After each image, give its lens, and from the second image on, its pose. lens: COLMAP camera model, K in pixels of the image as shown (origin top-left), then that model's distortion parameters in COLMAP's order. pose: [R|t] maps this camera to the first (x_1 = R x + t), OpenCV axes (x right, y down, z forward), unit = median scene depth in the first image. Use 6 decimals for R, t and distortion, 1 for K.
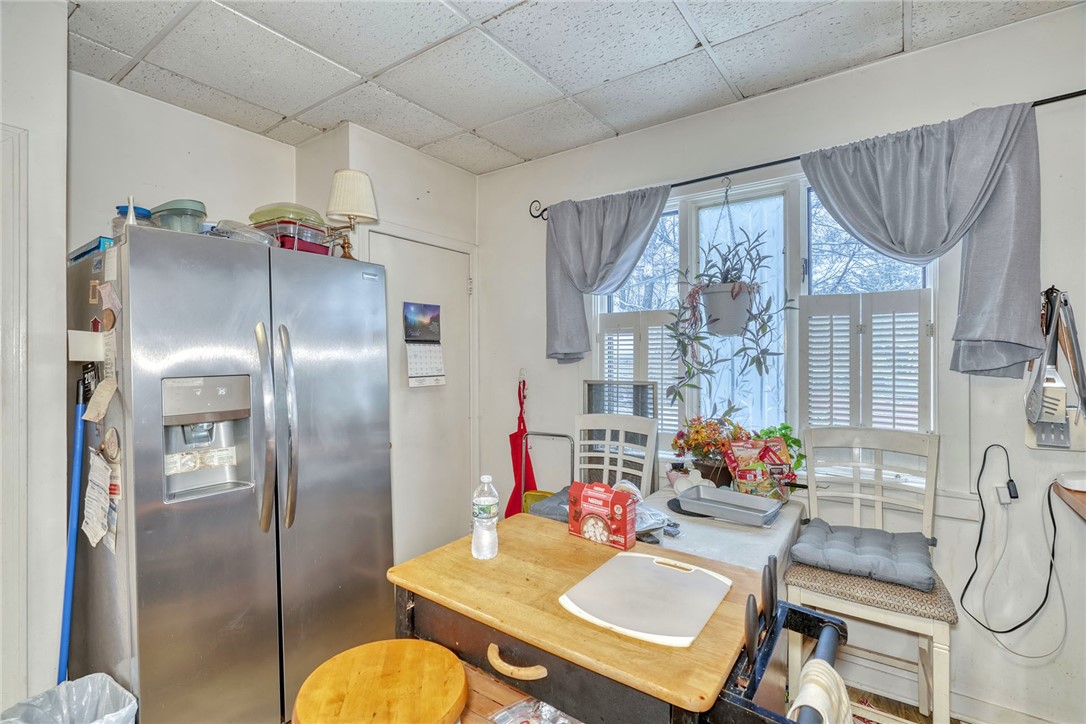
lens RADIAL K [[509.6, 0, 540.6], [0, 509.6, 351.5], [0, 0, 1]] dist [0.000980, 0.000297]
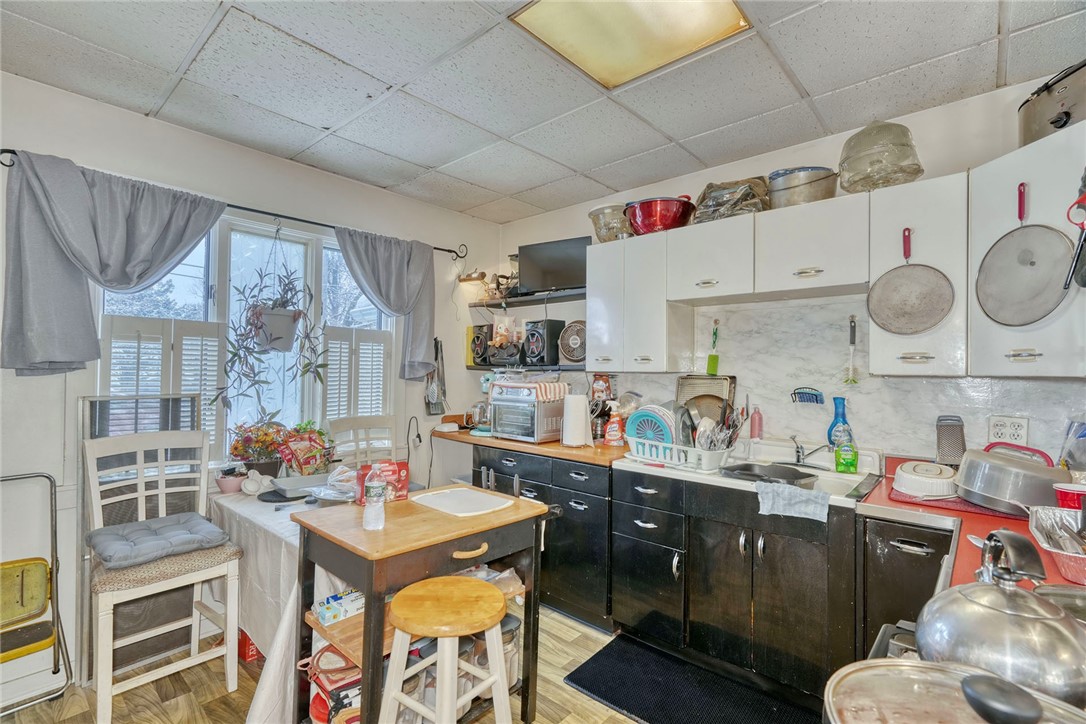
lens RADIAL K [[490.1, 0, 542.1], [0, 490.1, 365.3], [0, 0, 1]] dist [-0.002777, -0.000116]
pose [[0.097422, 0.015414, 0.995124, -0.699930], [-0.020770, 0.999694, -0.013452, 0.004188], [-0.995026, -0.019359, 0.097712, 0.264108]]
